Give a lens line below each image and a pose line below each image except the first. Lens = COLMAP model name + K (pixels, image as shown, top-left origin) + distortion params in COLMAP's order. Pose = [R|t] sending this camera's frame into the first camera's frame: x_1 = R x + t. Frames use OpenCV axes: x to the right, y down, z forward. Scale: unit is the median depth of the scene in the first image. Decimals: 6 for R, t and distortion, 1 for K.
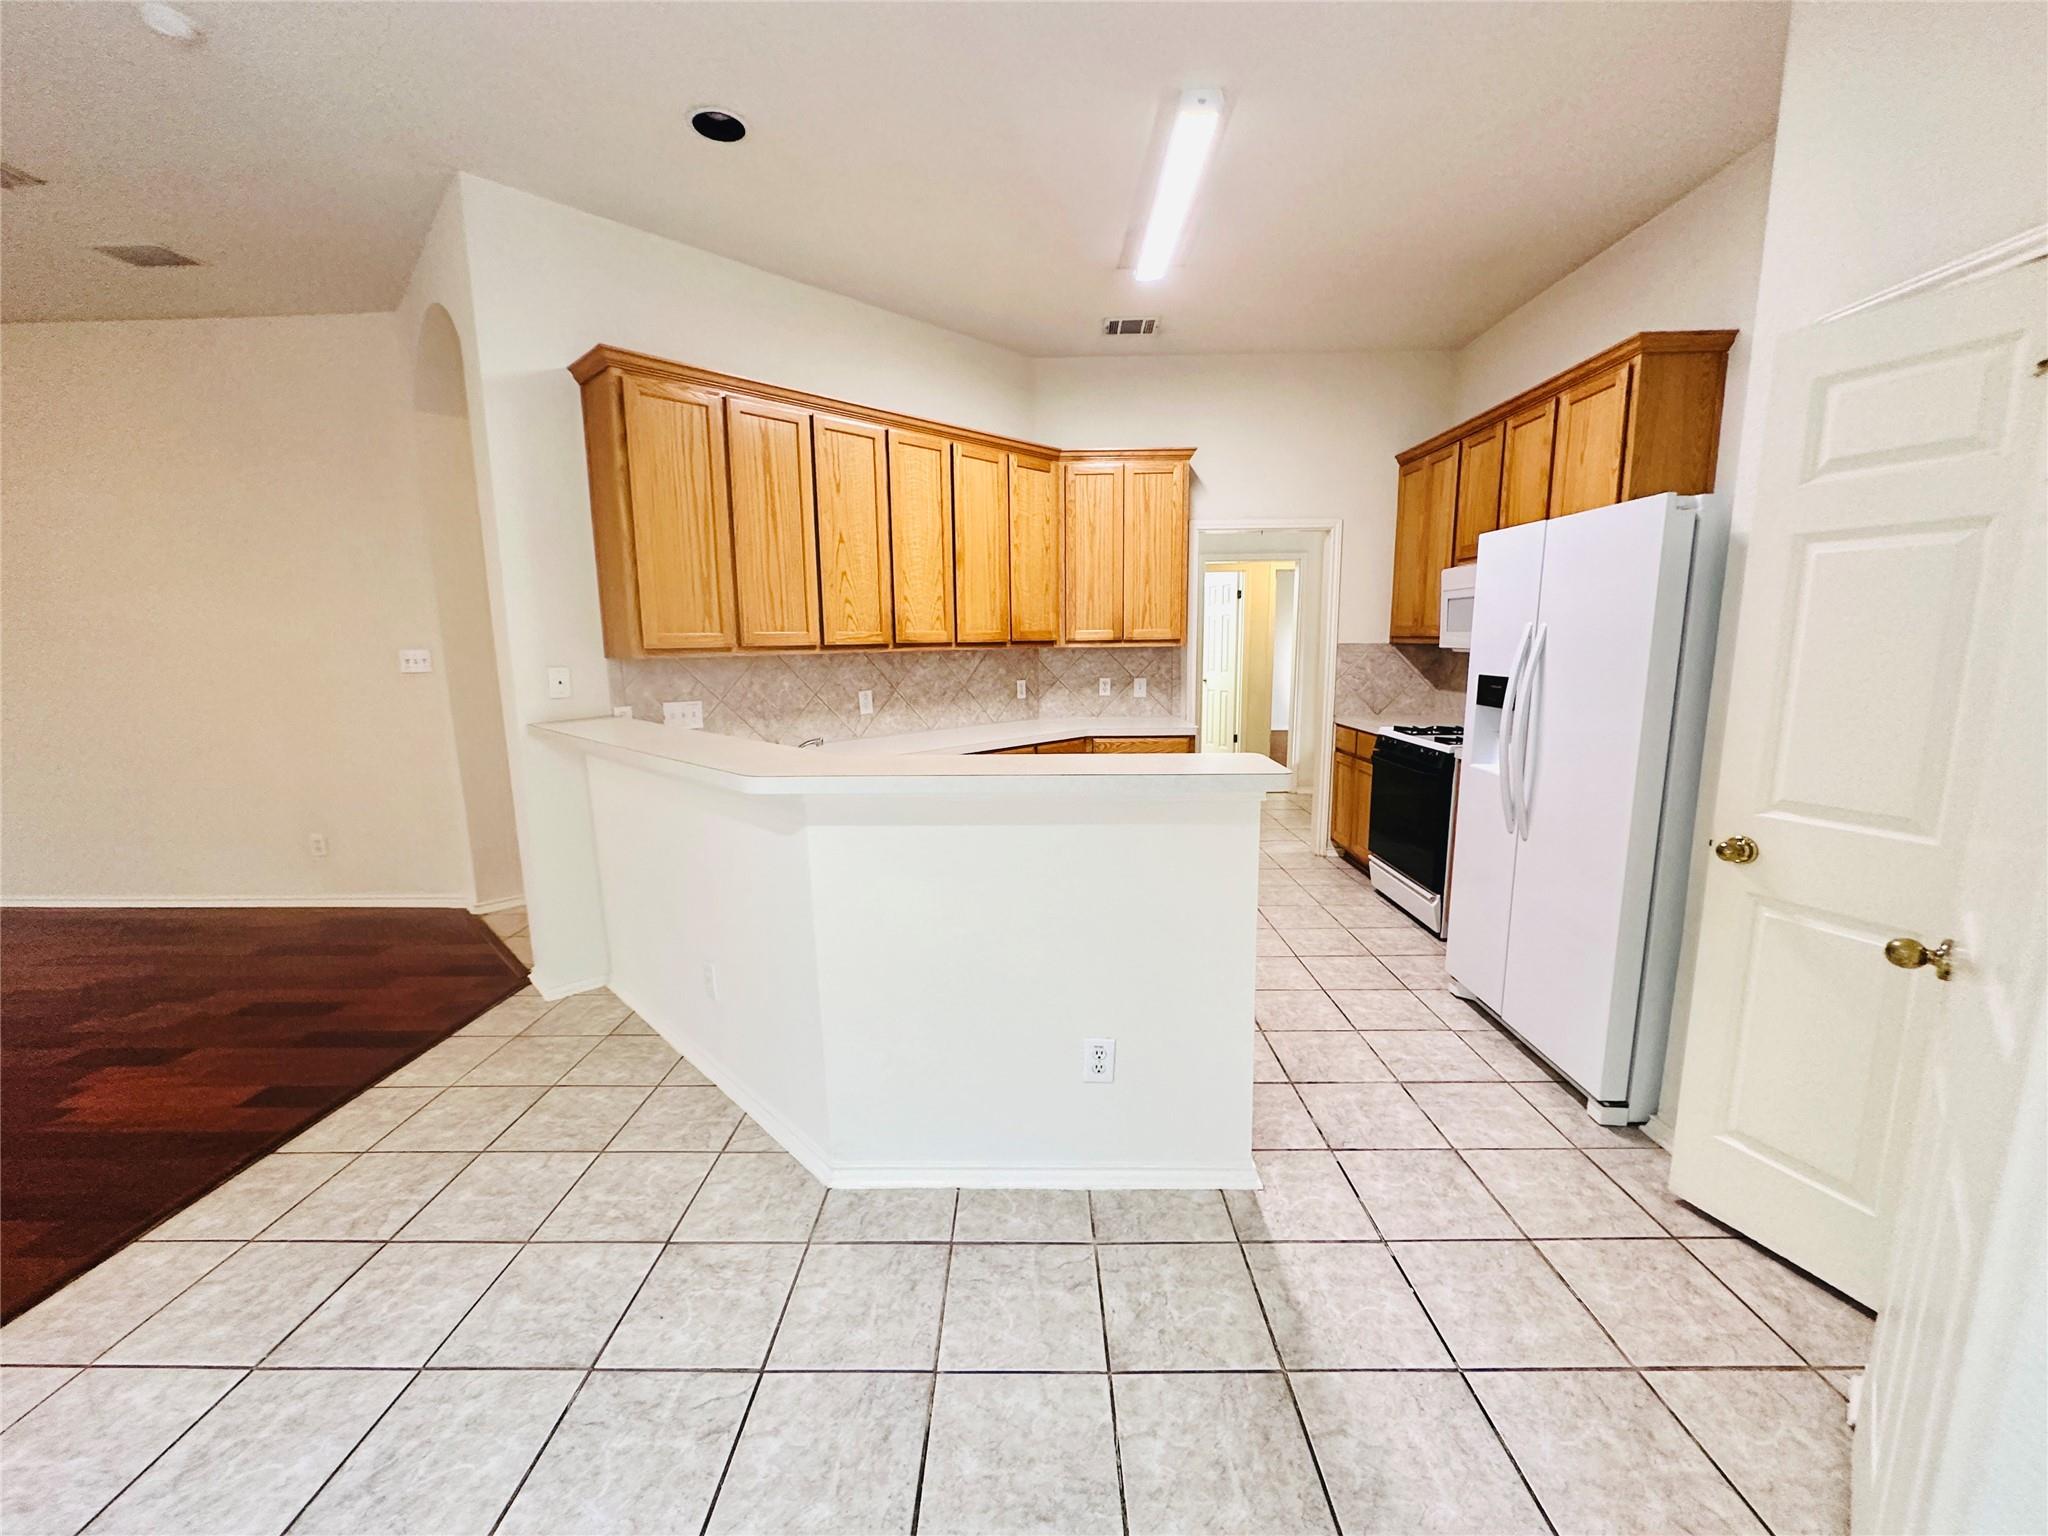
lens RADIAL K [[813.1, 0, 1021.7], [0, 813.1, 766.7], [0, 0, 1]] dist [-0.003594, 0.000779]
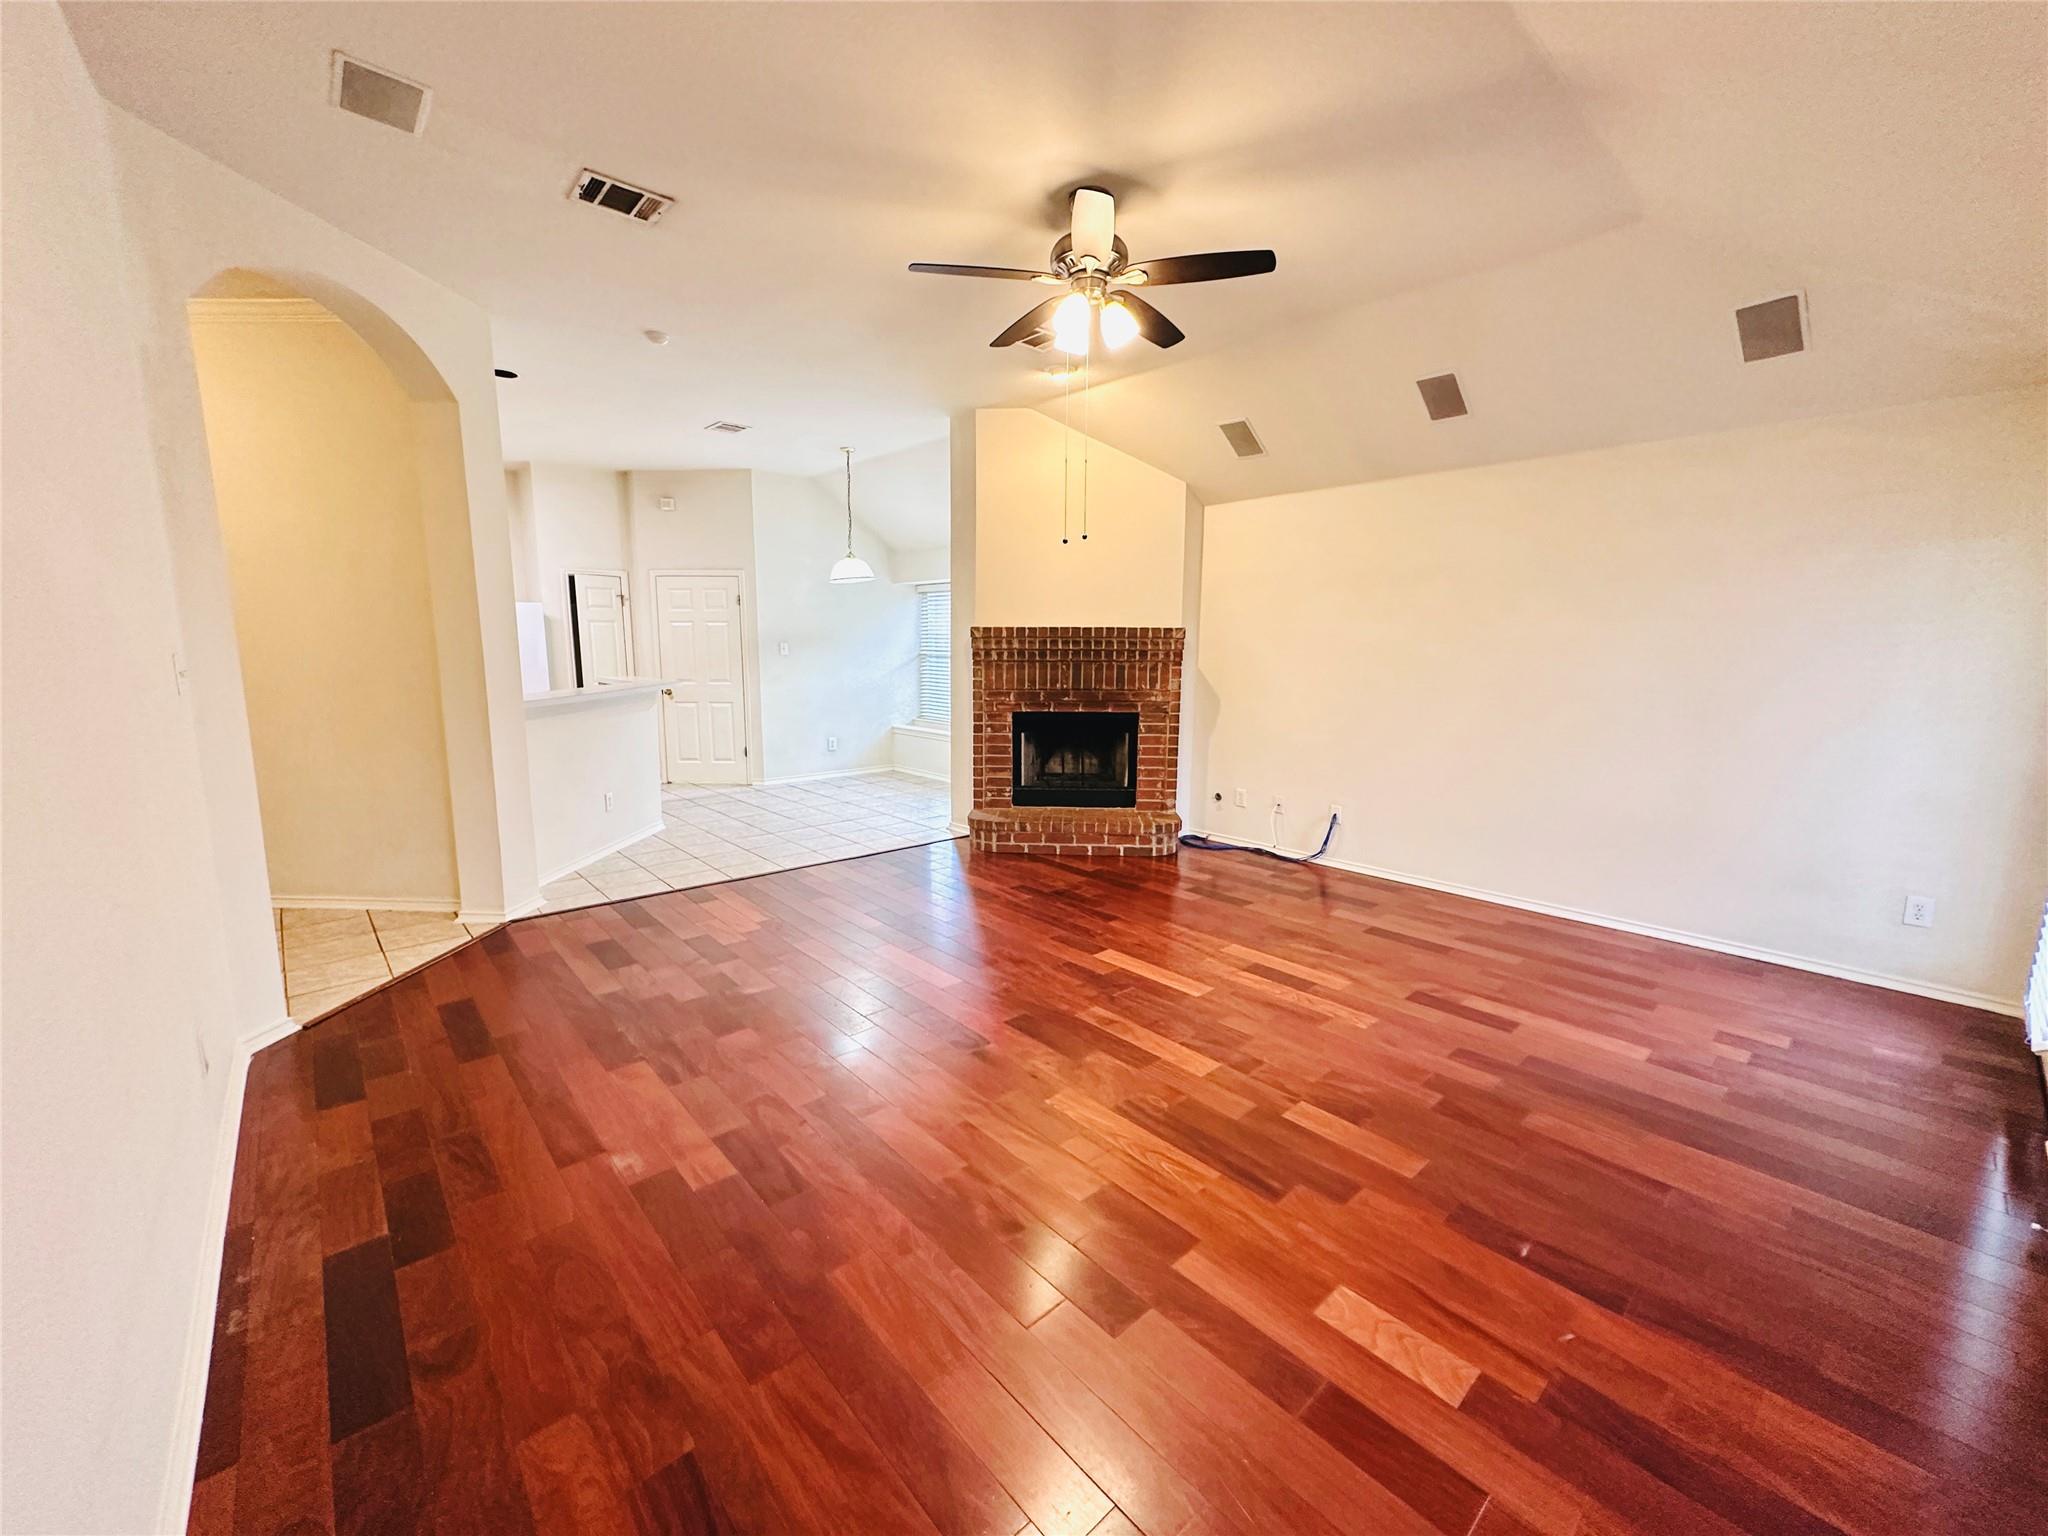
lens RADIAL K [[813.1, 0, 1021.7], [0, 813.1, 766.7], [0, 0, 1]] dist [-0.003594, 0.000779]
pose [[-0.683025, -0.103504, 0.723024, -1.889081], [0.120276, 0.960456, 0.251115, -0.163617], [-0.720424, 0.258480, -0.643566, 1.118149]]
